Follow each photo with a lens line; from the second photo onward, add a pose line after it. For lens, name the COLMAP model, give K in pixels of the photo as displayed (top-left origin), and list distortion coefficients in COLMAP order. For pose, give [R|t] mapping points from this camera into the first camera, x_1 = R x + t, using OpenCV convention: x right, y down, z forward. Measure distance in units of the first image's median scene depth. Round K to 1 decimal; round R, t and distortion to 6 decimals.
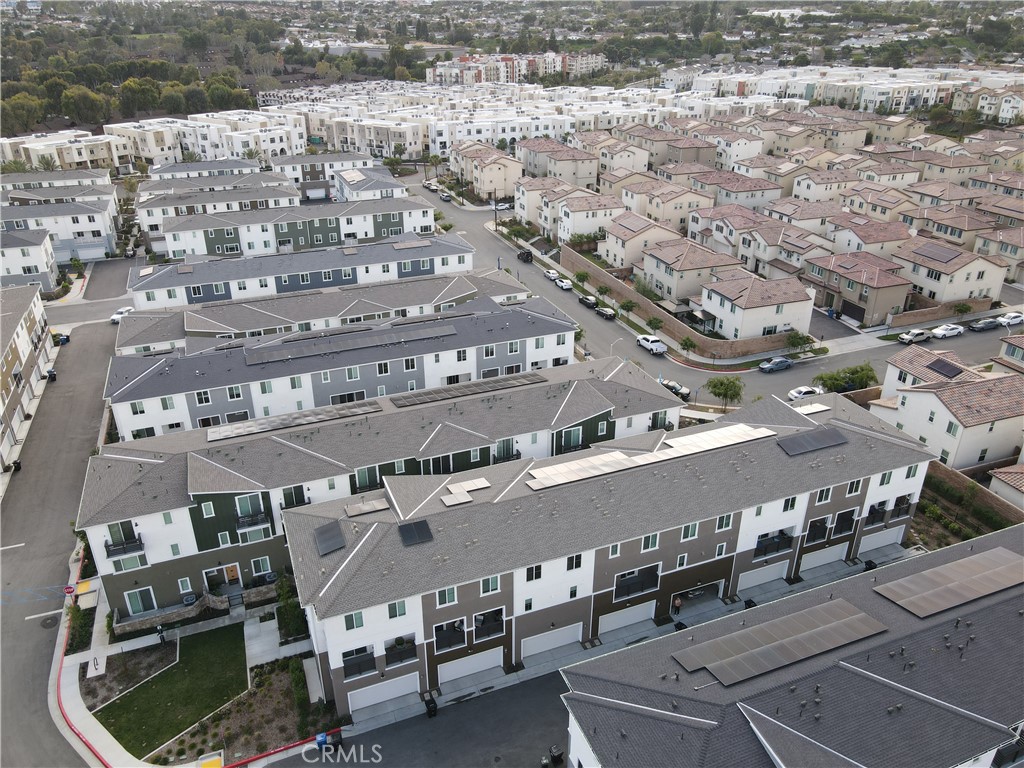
lens RADIAL K [[755.4, 0, 512.2], [0, 755.4, 383.9], [0, 0, 1]] dist [0.014410, 0.007089]
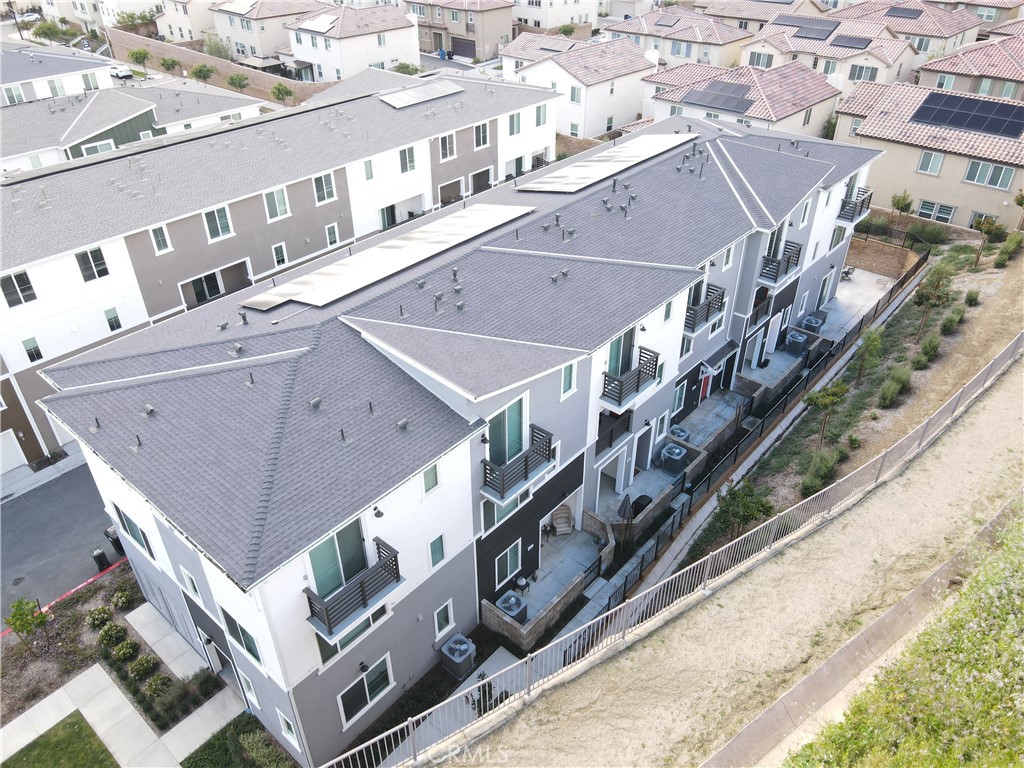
lens RADIAL K [[755.4, 0, 513.8], [0, 755.4, 379.6], [0, 0, 1]] dist [0.014410, 0.007089]
pose [[0.888388, -0.255702, 0.381291, 0.055914], [0.199943, 0.963125, 0.180037, 0.123784], [-0.413267, -0.083706, 0.906755, 0.120732]]
